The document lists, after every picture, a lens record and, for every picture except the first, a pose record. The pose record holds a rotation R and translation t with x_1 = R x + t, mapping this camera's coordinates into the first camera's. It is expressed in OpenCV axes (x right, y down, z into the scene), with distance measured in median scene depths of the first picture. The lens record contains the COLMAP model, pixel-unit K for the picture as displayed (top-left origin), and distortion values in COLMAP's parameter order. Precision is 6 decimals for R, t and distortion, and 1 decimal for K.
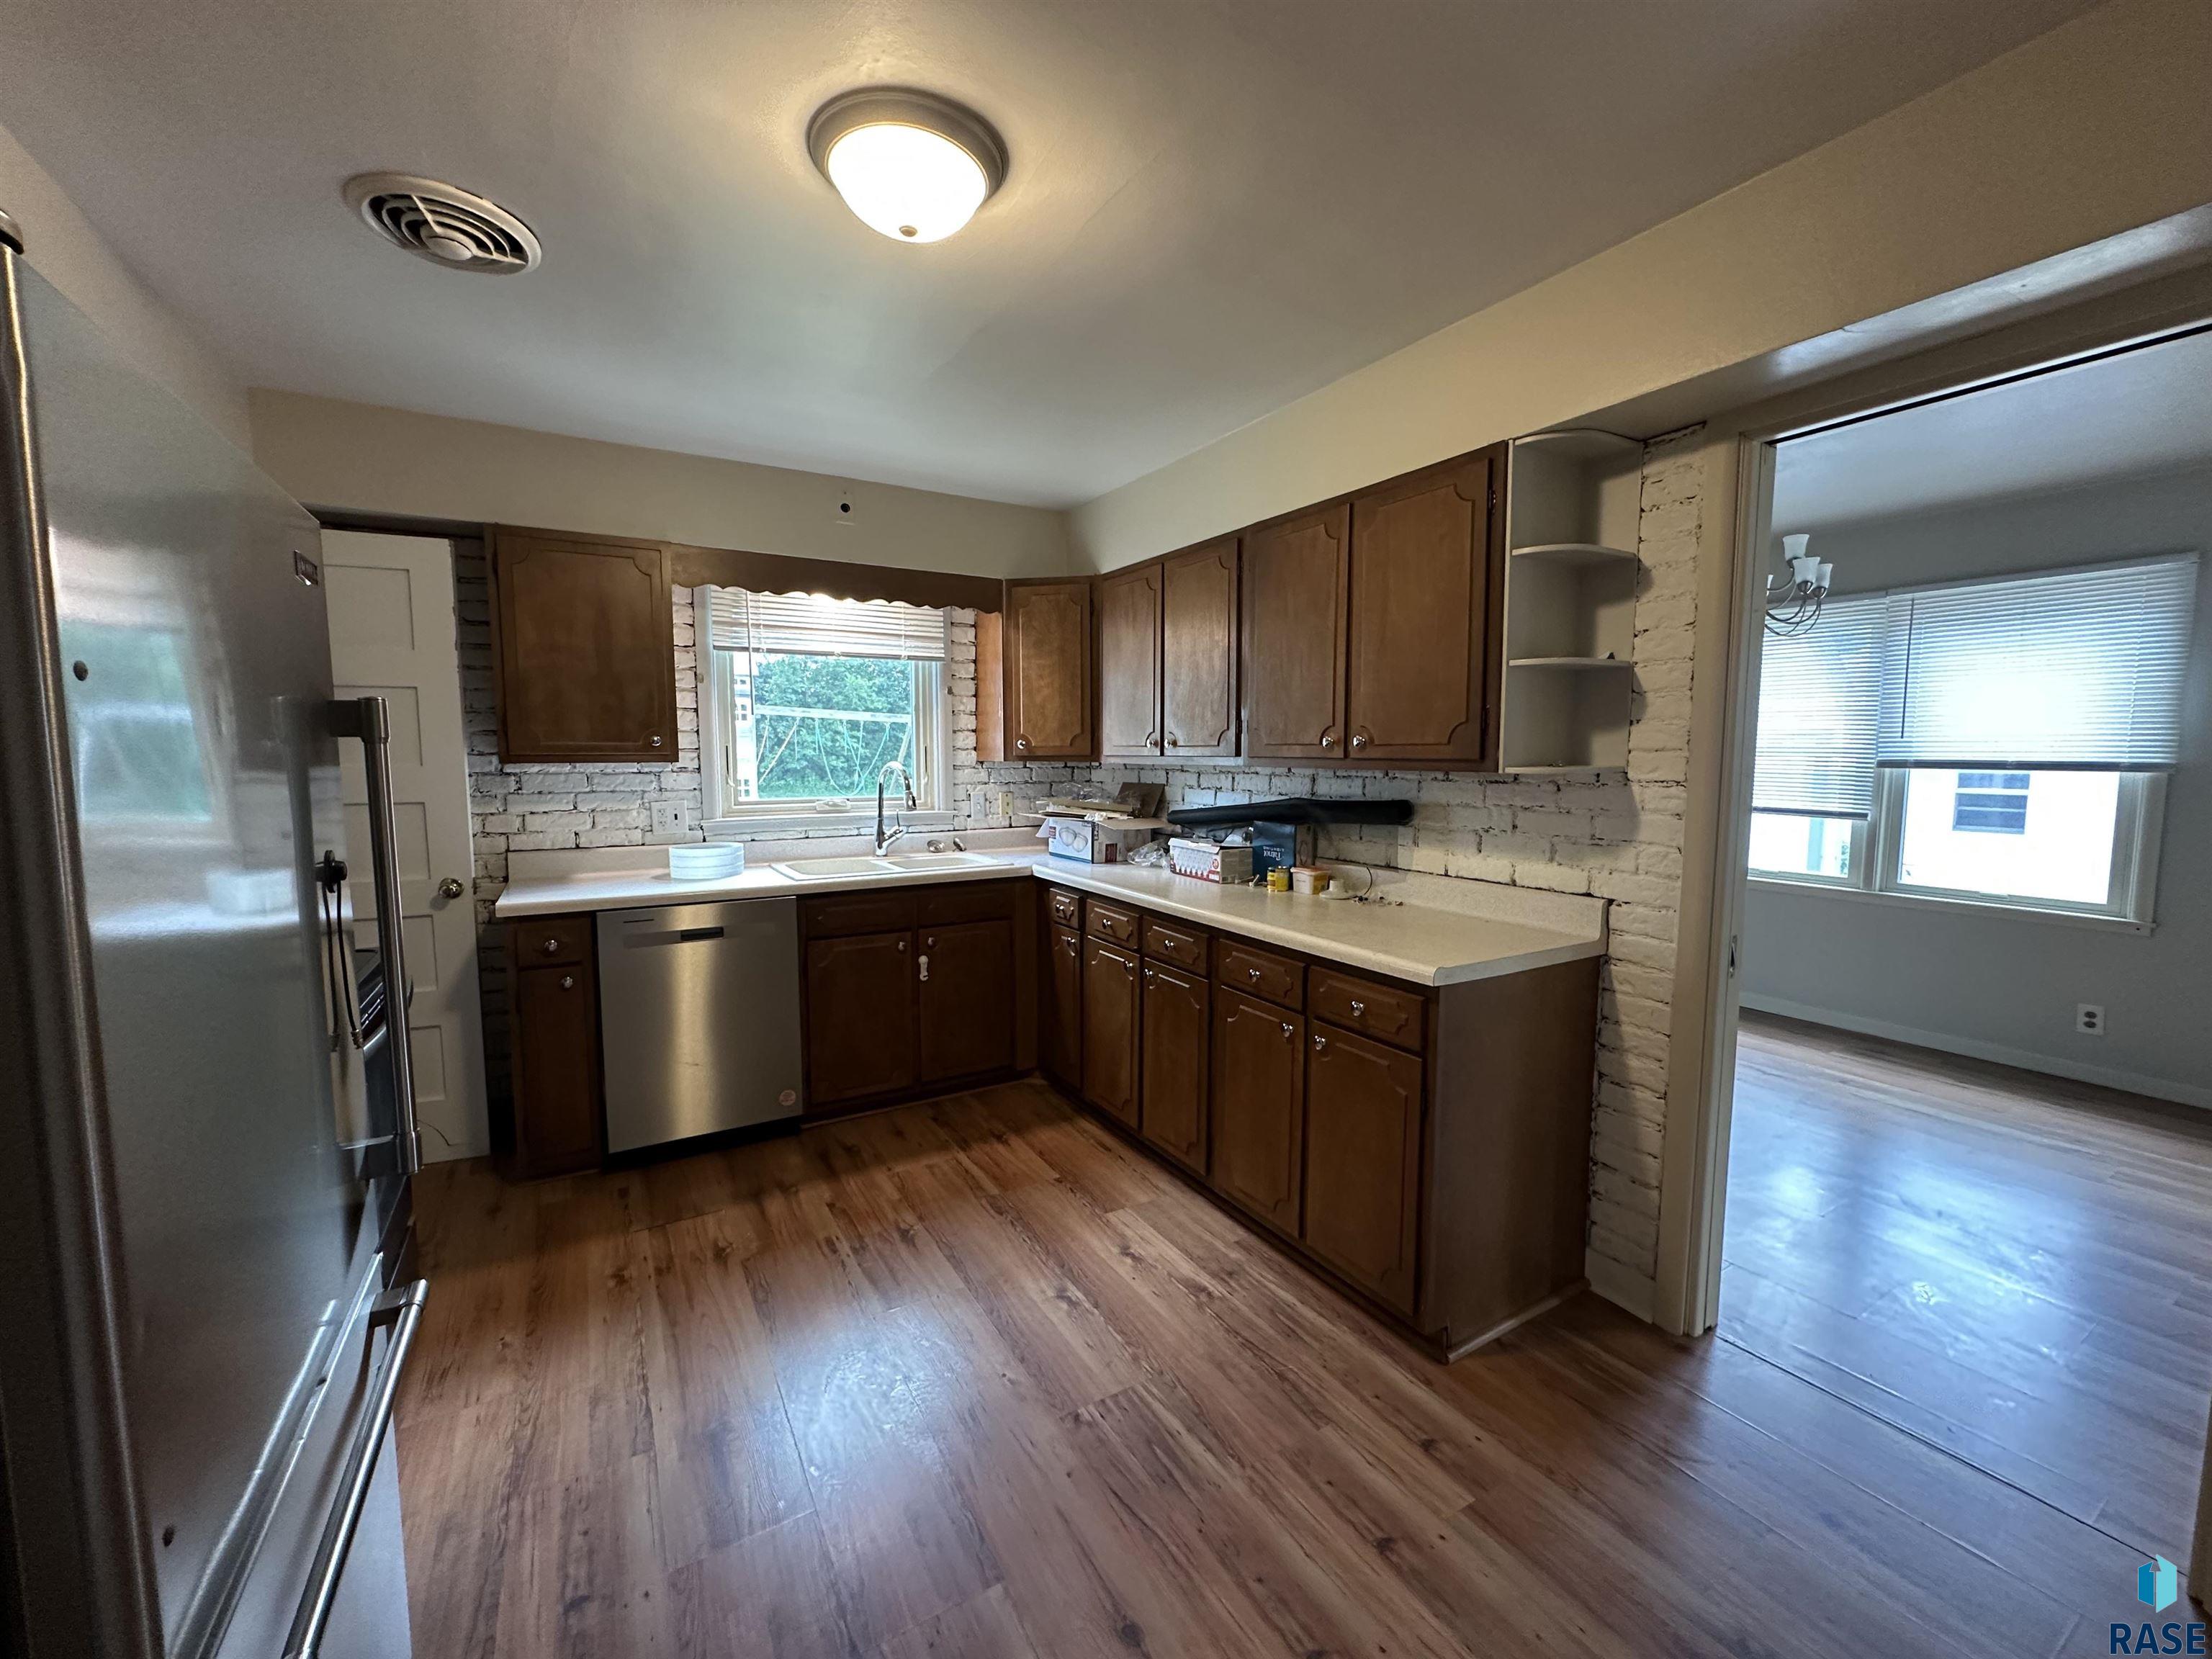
lens RADIAL K [[879.4, 0, 1102.4], [0, 879.4, 831.9], [0, 0, 1]] dist [-0.003239, 0.000189]
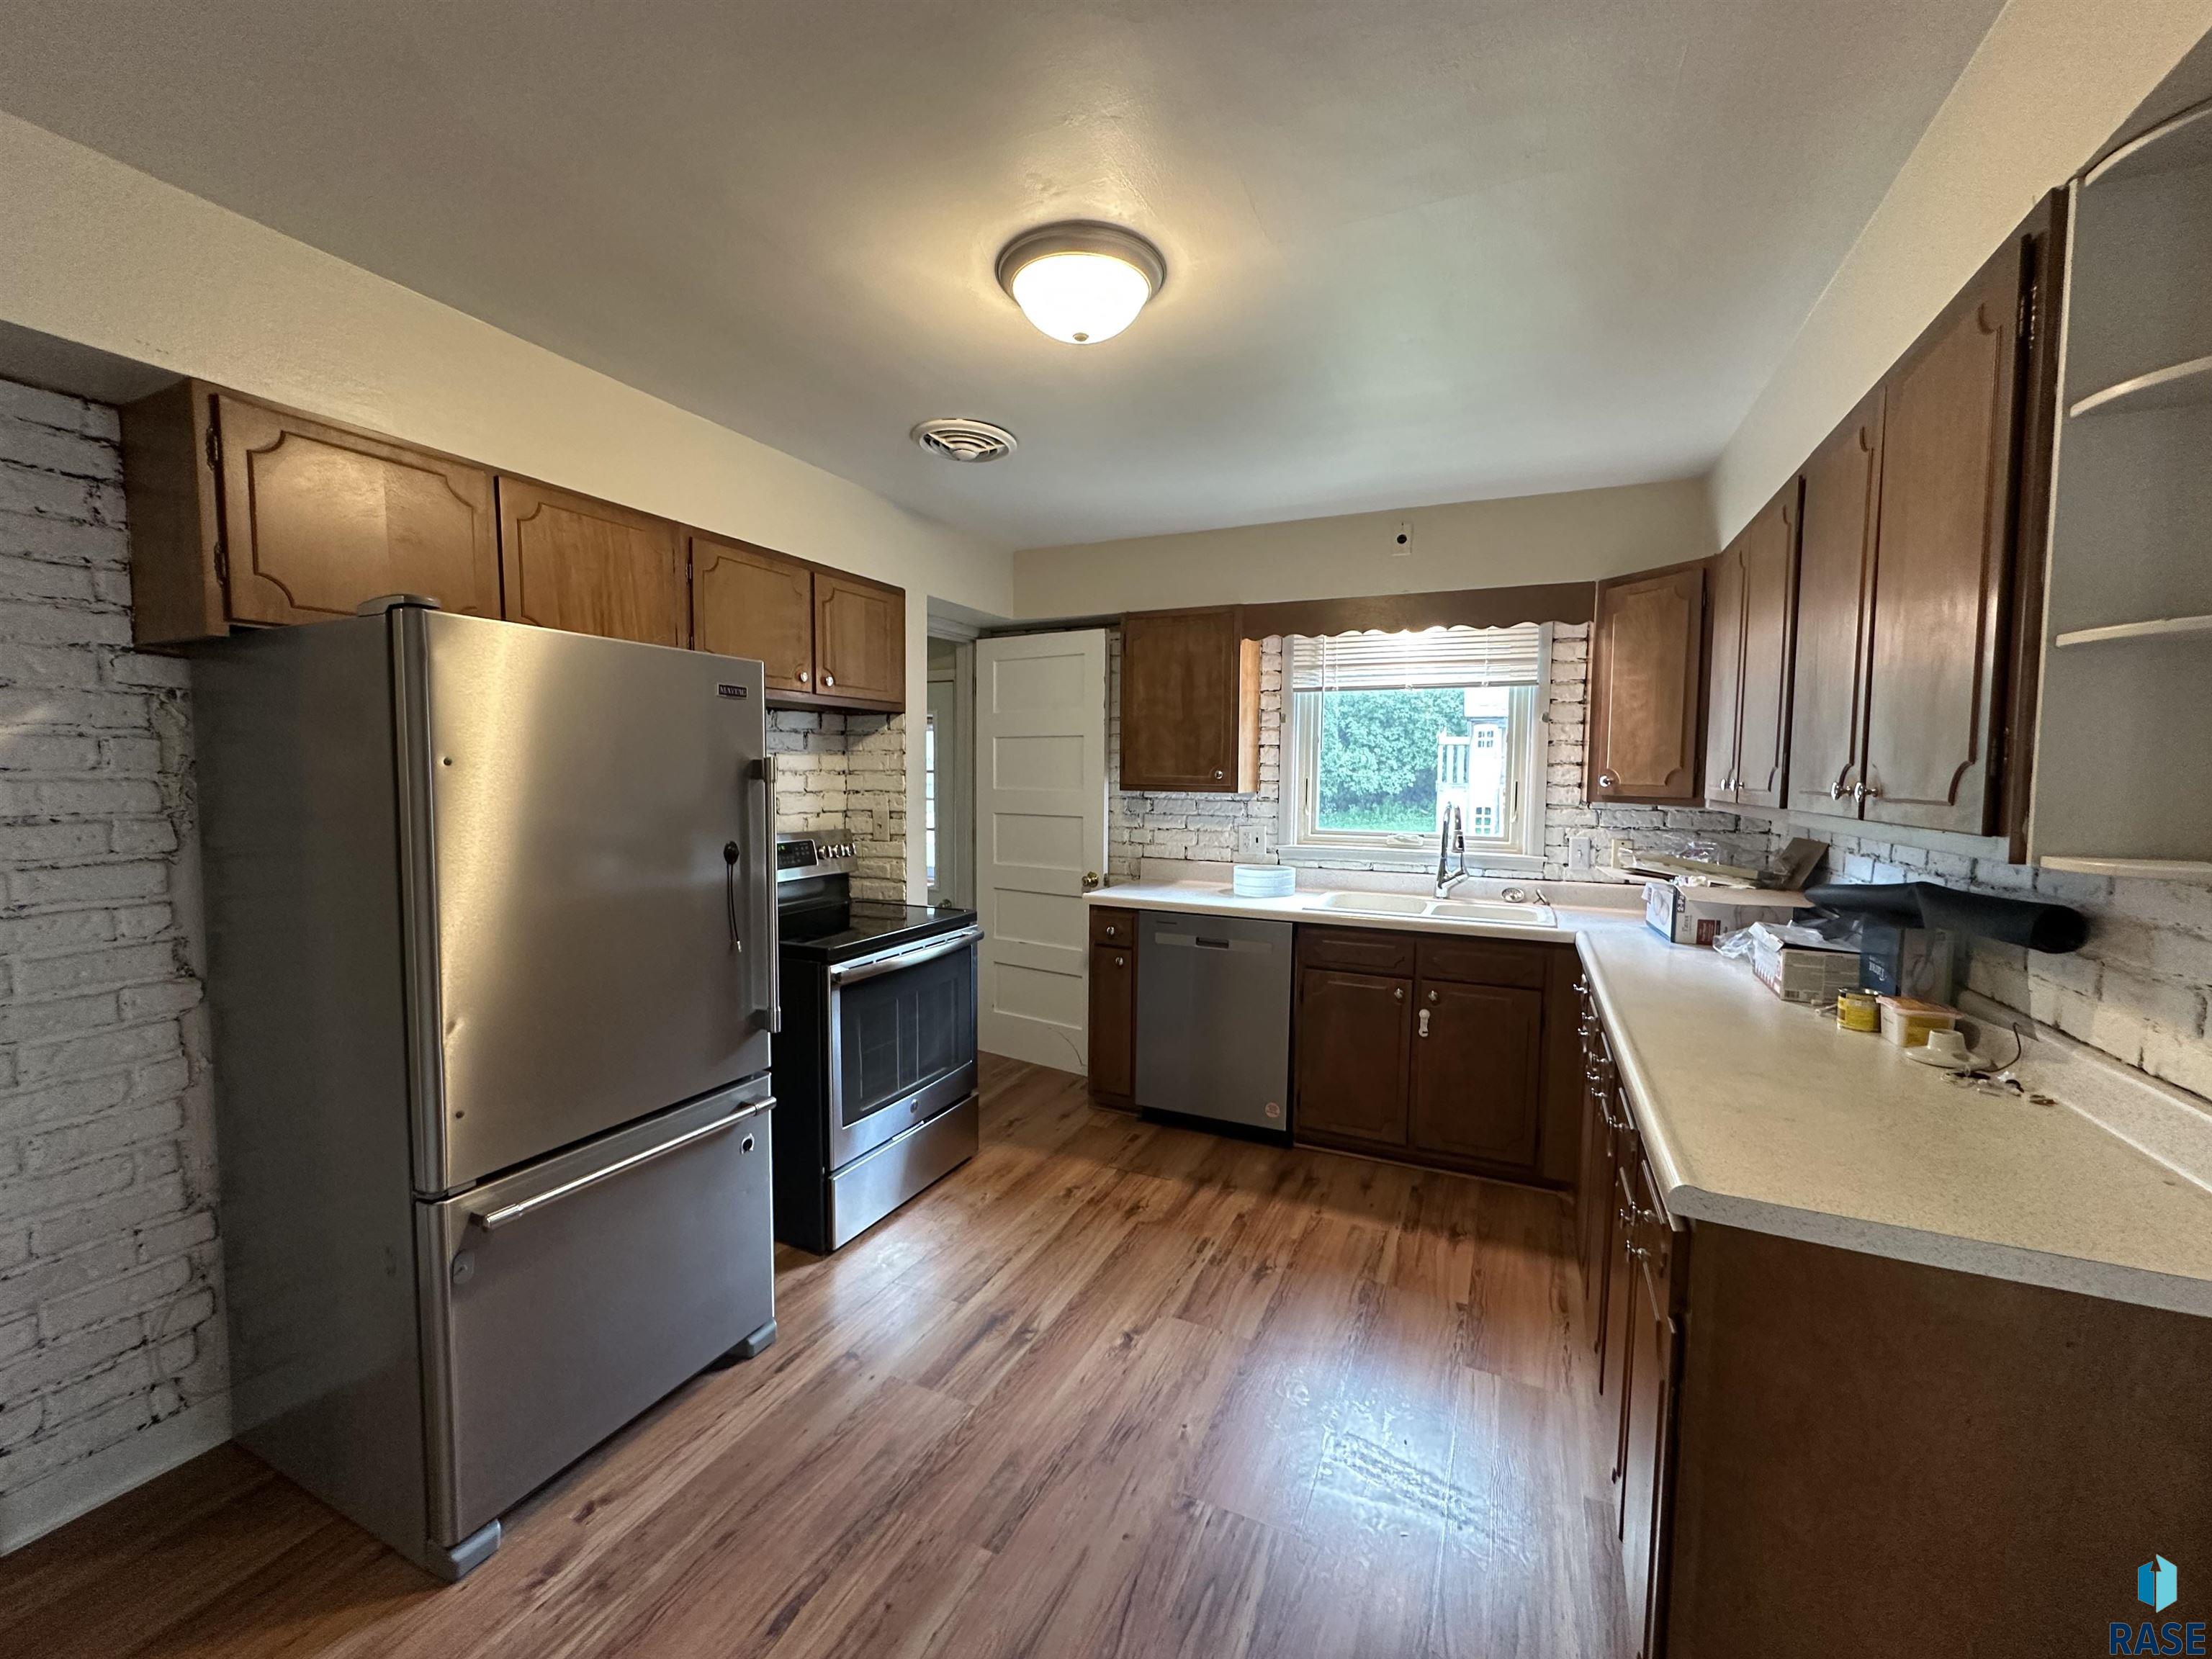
lens RADIAL K [[879.4, 0, 1102.4], [0, 879.4, 835.2], [0, 0, 1]] dist [-0.003239, 0.000189]
pose [[0.571284, 0.065909, -0.818102, 0.358762], [-0.085589, 0.996120, 0.020483, -0.032337], [0.816278, 0.058319, 0.574708, 0.192266]]
